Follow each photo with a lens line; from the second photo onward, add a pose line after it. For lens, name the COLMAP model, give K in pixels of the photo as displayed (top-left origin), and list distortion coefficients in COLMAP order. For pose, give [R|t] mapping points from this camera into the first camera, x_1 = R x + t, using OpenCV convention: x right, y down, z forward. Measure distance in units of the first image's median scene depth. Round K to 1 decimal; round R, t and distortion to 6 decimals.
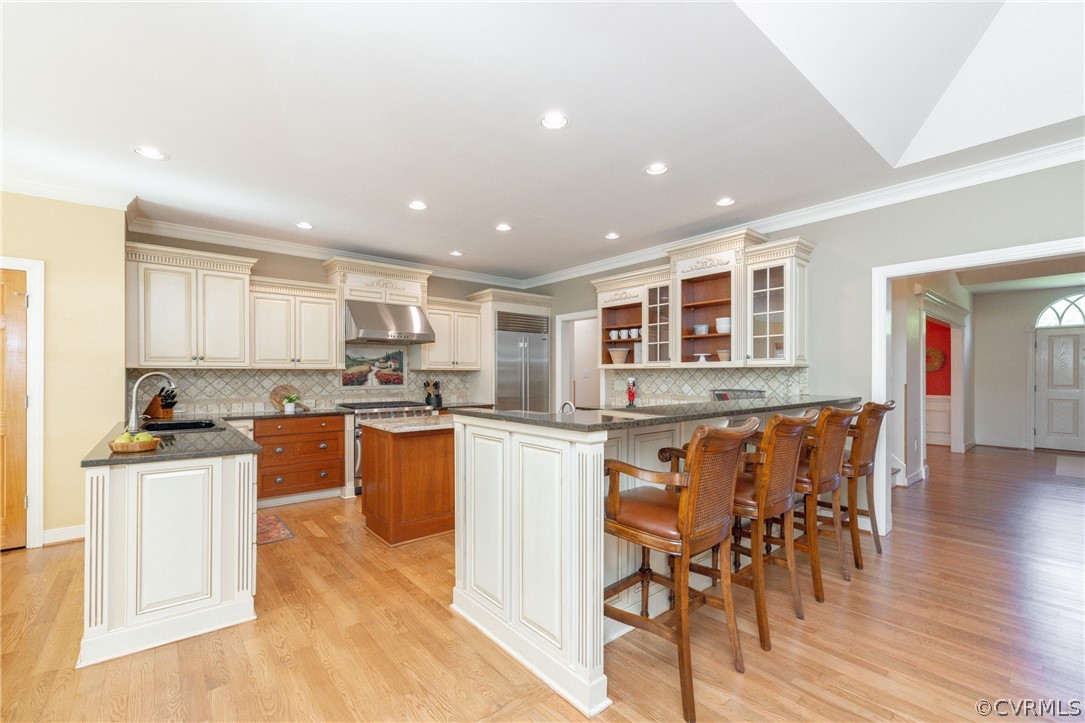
lens RADIAL K [[463.5, 0, 541.6], [0, 463.5, 370.0], [0, 0, 1]] dist [0.000412, -0.000481]
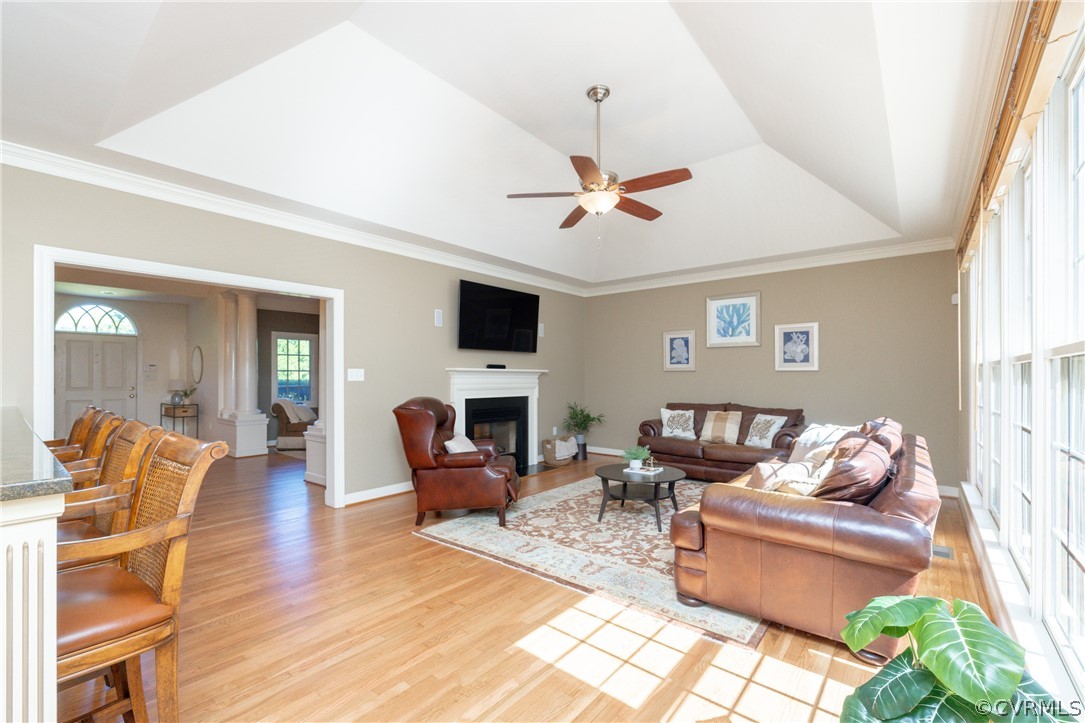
lens RADIAL K [[463.5, 0, 547.0], [0, 463.5, 371.1], [0, 0, 1]] dist [0.000412, -0.000481]
pose [[-0.187012, 0.013331, 0.982267, -0.169394], [-0.006302, 0.999871, -0.014770, 0.004094], [-0.982338, -0.008952, -0.186903, 0.202387]]
